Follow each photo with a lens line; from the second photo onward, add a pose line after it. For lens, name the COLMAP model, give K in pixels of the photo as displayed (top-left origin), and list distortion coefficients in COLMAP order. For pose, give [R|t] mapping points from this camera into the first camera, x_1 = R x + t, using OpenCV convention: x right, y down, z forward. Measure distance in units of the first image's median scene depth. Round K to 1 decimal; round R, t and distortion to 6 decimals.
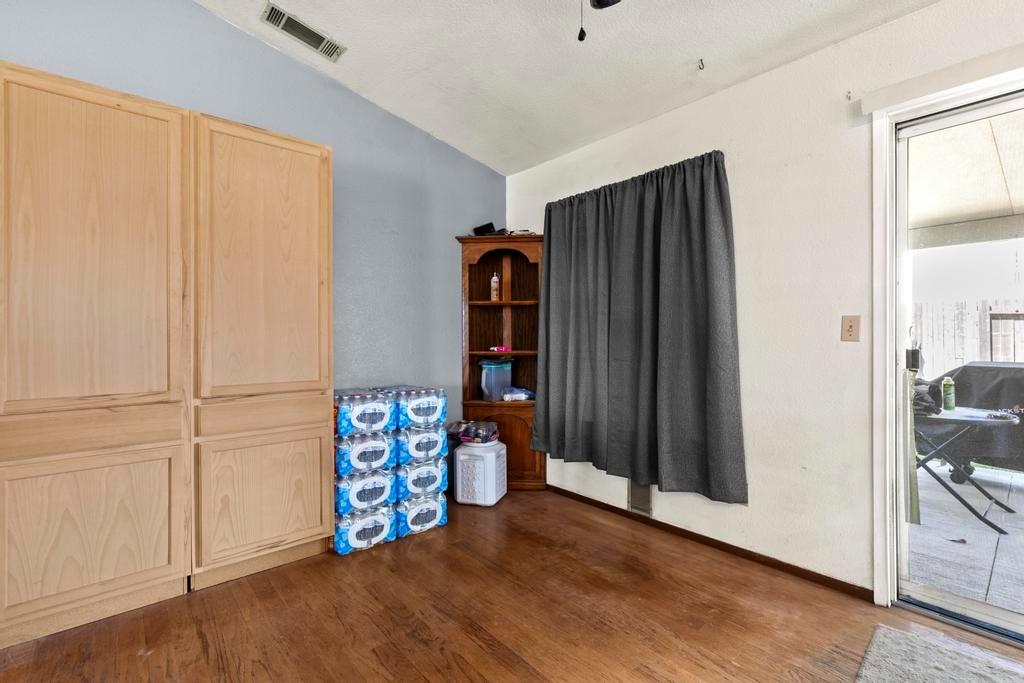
lens RADIAL K [[453.4, 0, 513.8], [0, 453.4, 338.2], [0, 0, 1]] dist [0.000623, 0.000010]
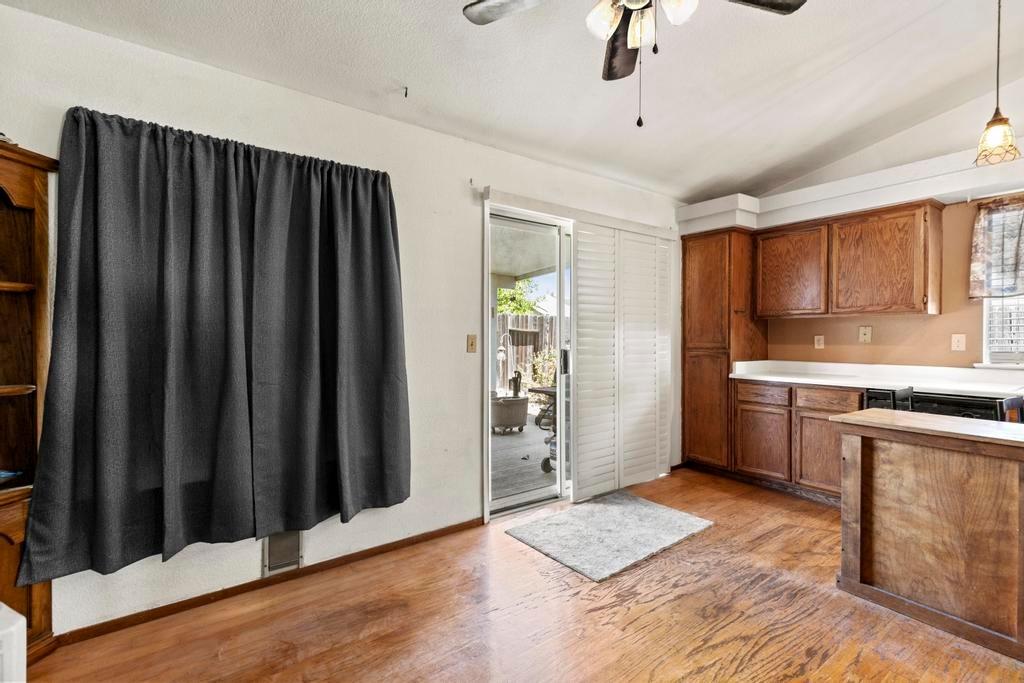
lens RADIAL K [[460.9, 0, 510.1], [0, 460.9, 343.5], [0, 0, 1]] dist [0.001117, -0.000683]
pose [[0.092683, -0.010052, 0.995645, -0.560579], [0.002788, 0.999948, 0.009836, -0.028083], [-0.995692, 0.001864, 0.092706, 0.589307]]
